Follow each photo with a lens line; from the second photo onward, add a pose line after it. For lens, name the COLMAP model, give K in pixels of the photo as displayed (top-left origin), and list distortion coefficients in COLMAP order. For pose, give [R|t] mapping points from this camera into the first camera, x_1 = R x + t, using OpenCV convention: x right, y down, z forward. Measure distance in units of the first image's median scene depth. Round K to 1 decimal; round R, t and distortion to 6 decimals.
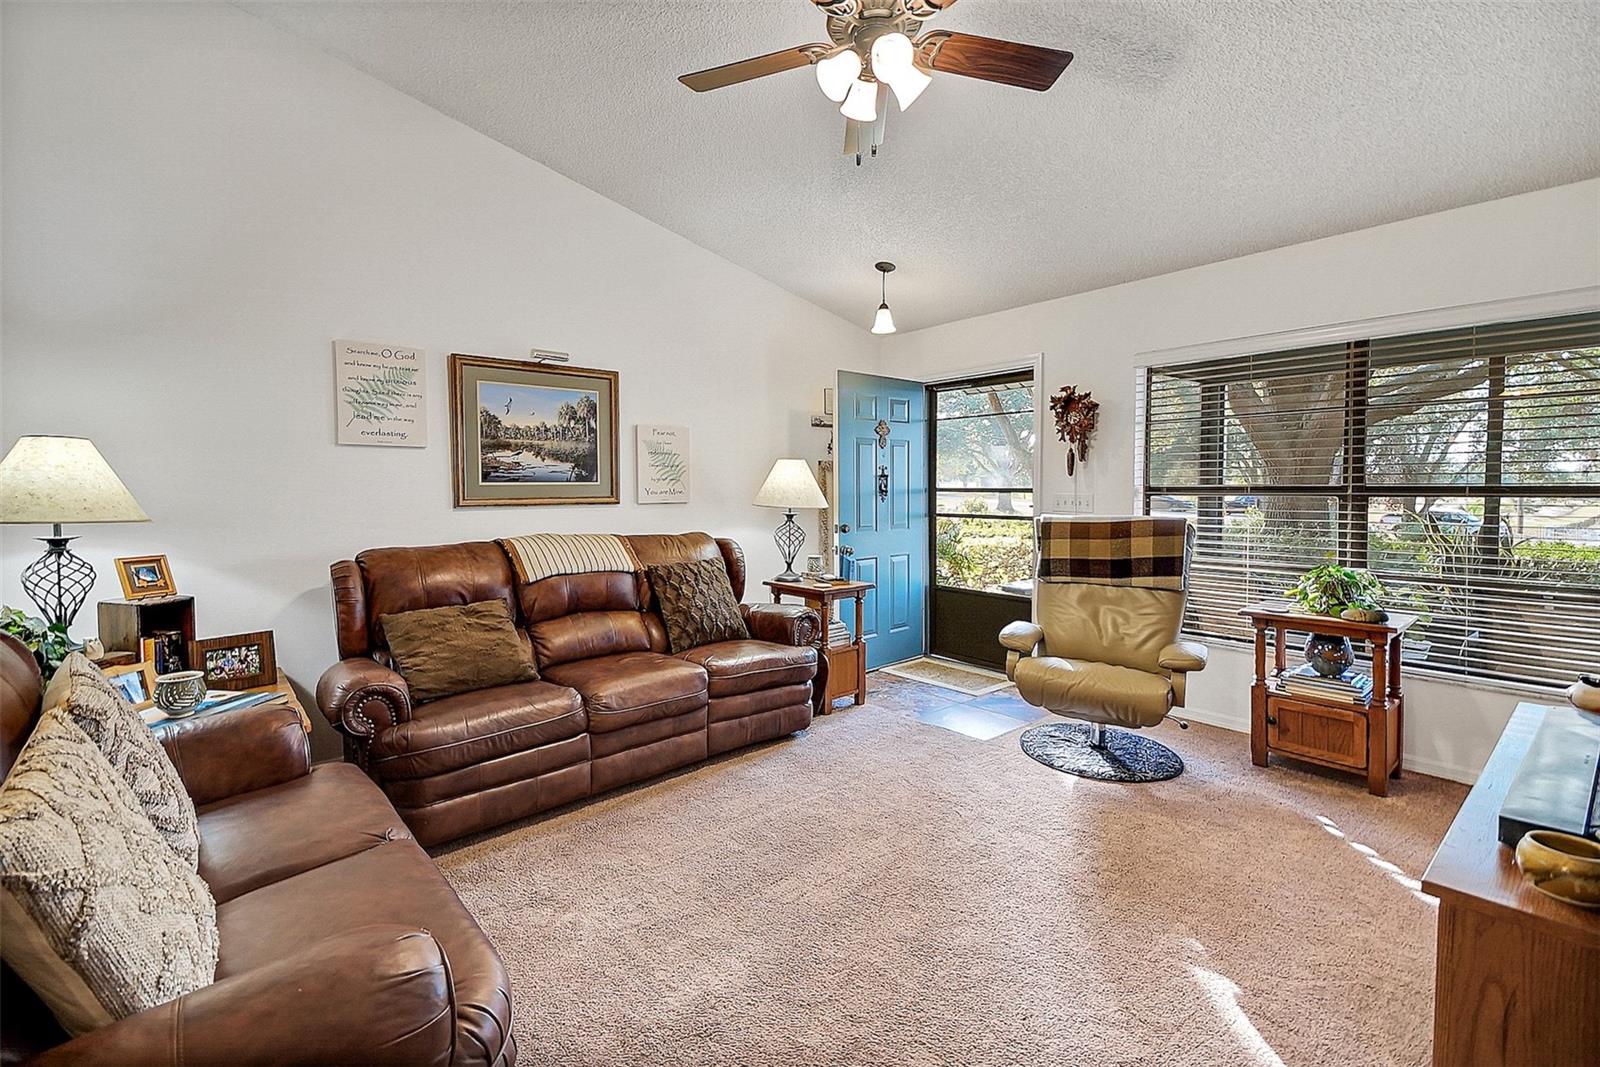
lens RADIAL K [[727.5, 0, 779.3], [0, 727.5, 488.1], [0, 0, 1]] dist [0.053362, -0.024980]
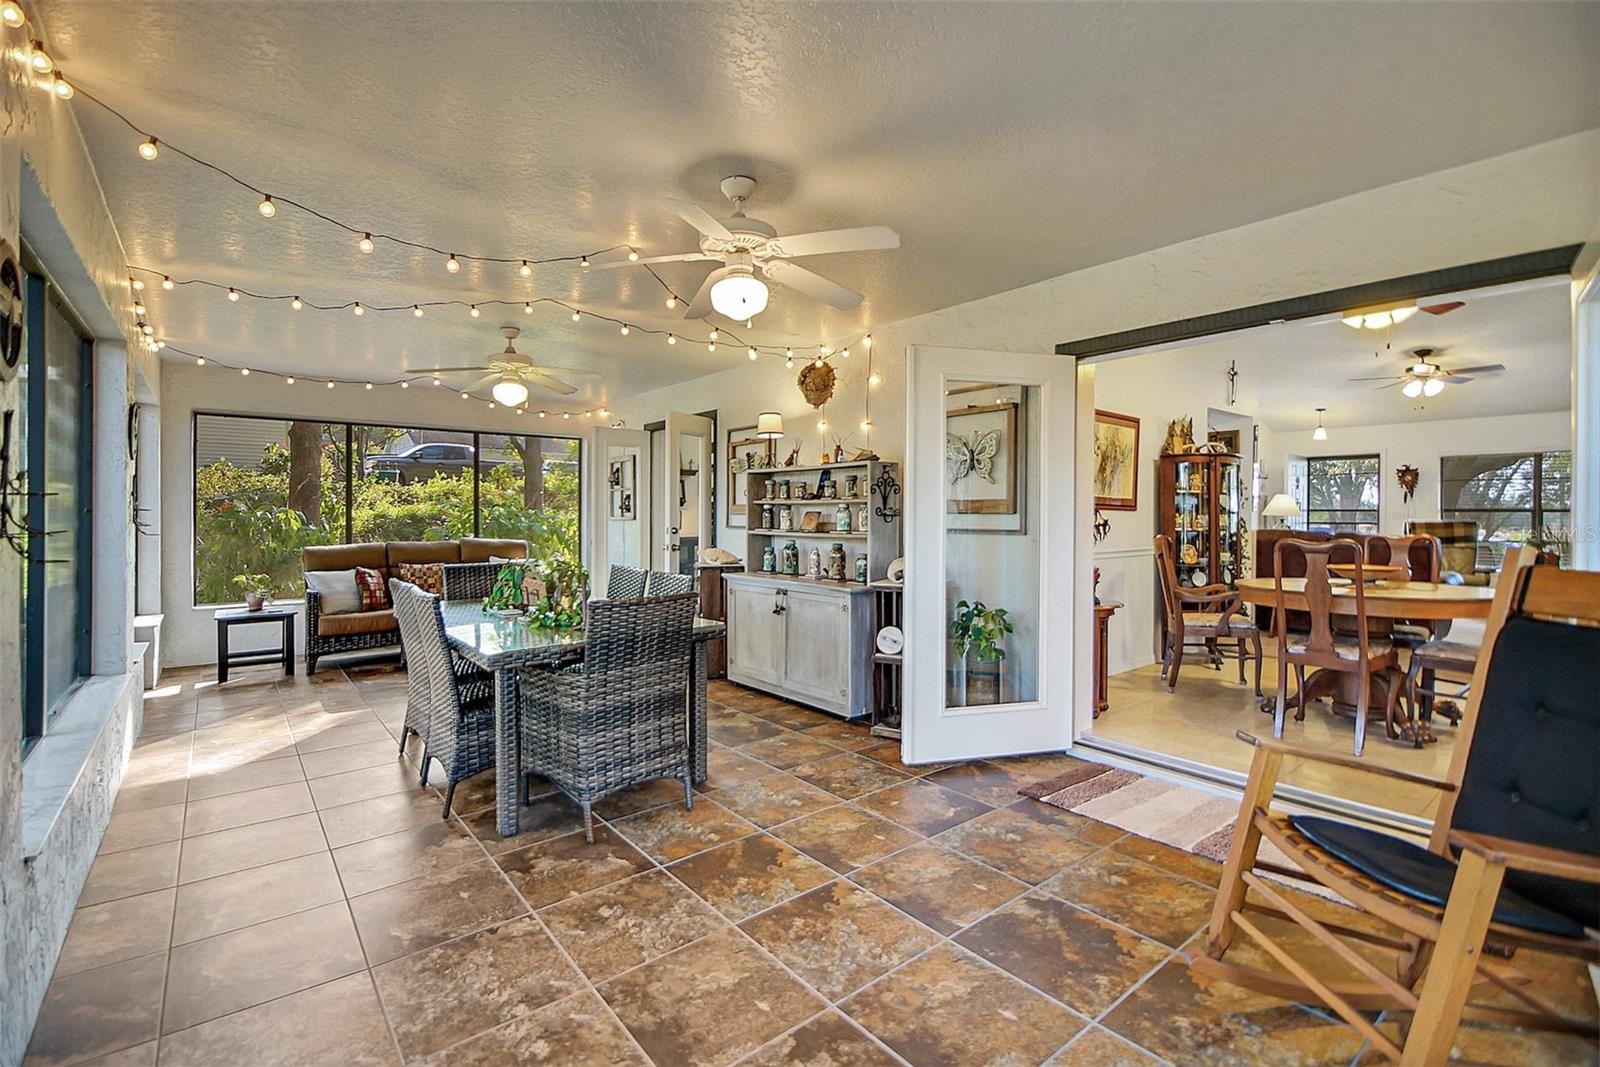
lens RADIAL K [[714.6, 0, 786.7], [0, 714.6, 518.7], [0, 0, 1]] dist [0.051561, -0.042909]
pose [[0.999879, 0.007458, -0.013626, -1.790008], [-0.007484, 0.999970, -0.001892, 0.056771], [0.013611, 0.001994, 0.999905, -1.529826]]
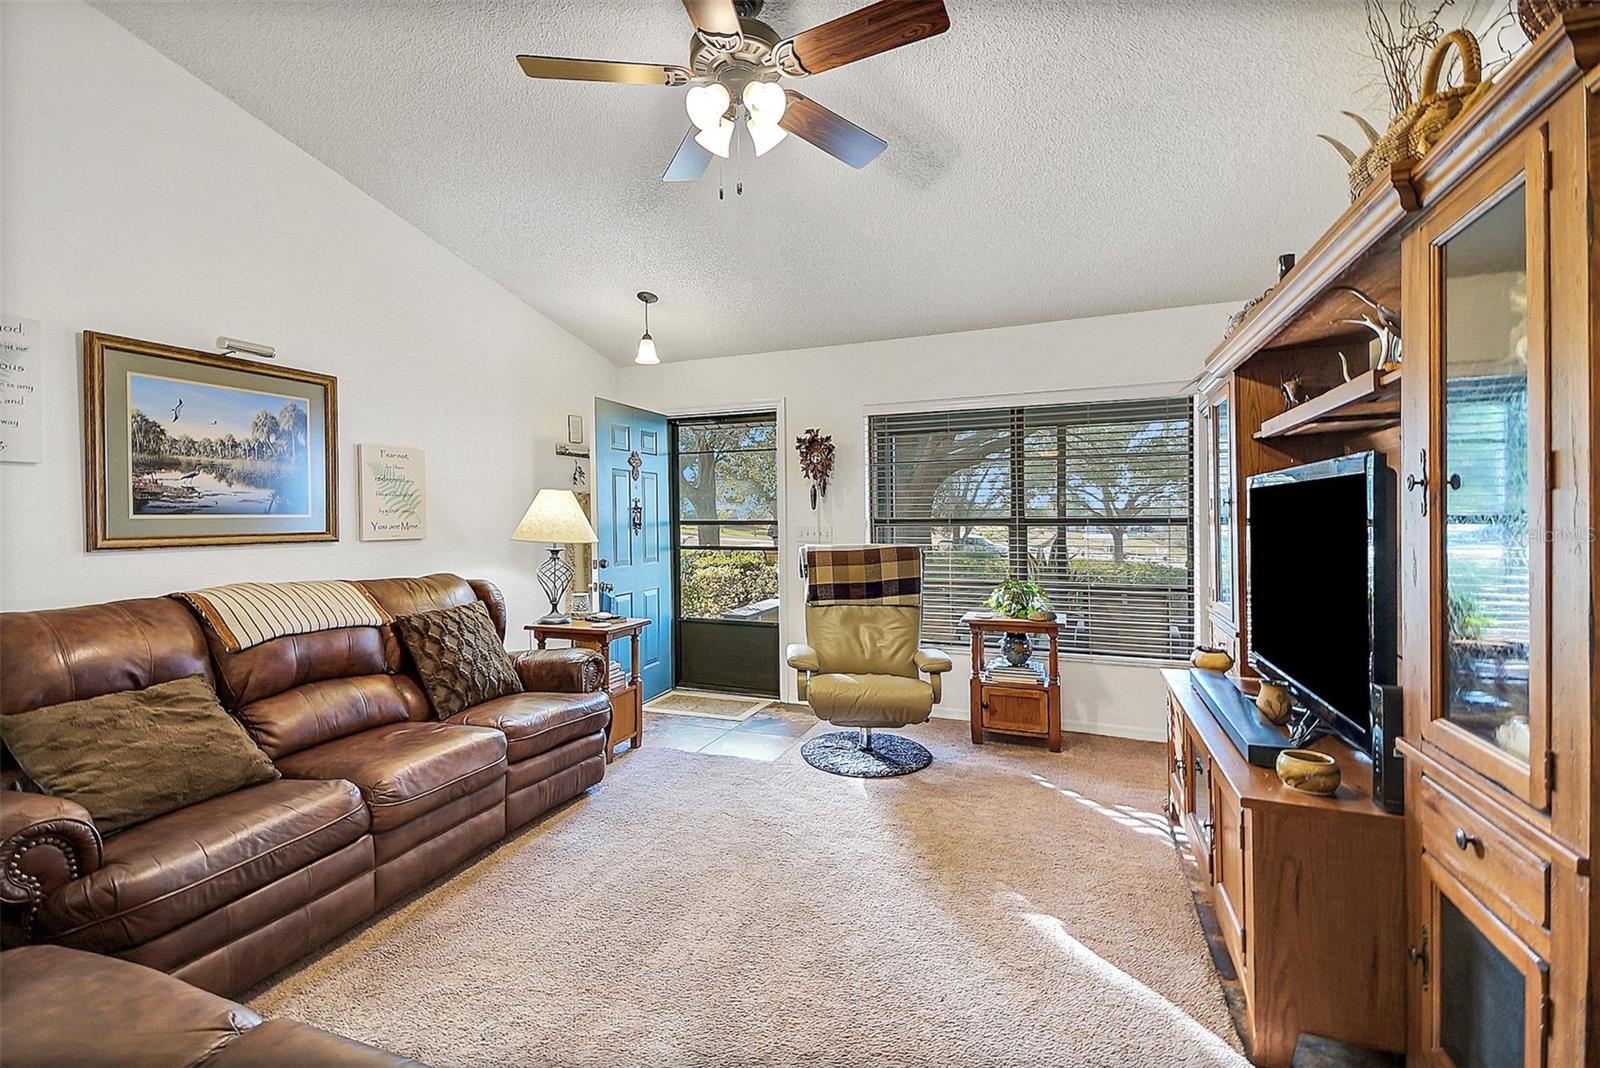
lens RADIAL K [[728.4, 0, 780.1], [0, 728.4, 499.1], [0, 0, 1]] dist [0.052120, -0.025644]
pose [[0.875162, 0.011626, 0.483690, -0.218769], [0.003189, 0.999551, -0.029797, 0.000660], [-0.483819, 0.027620, 0.874732, 0.067800]]
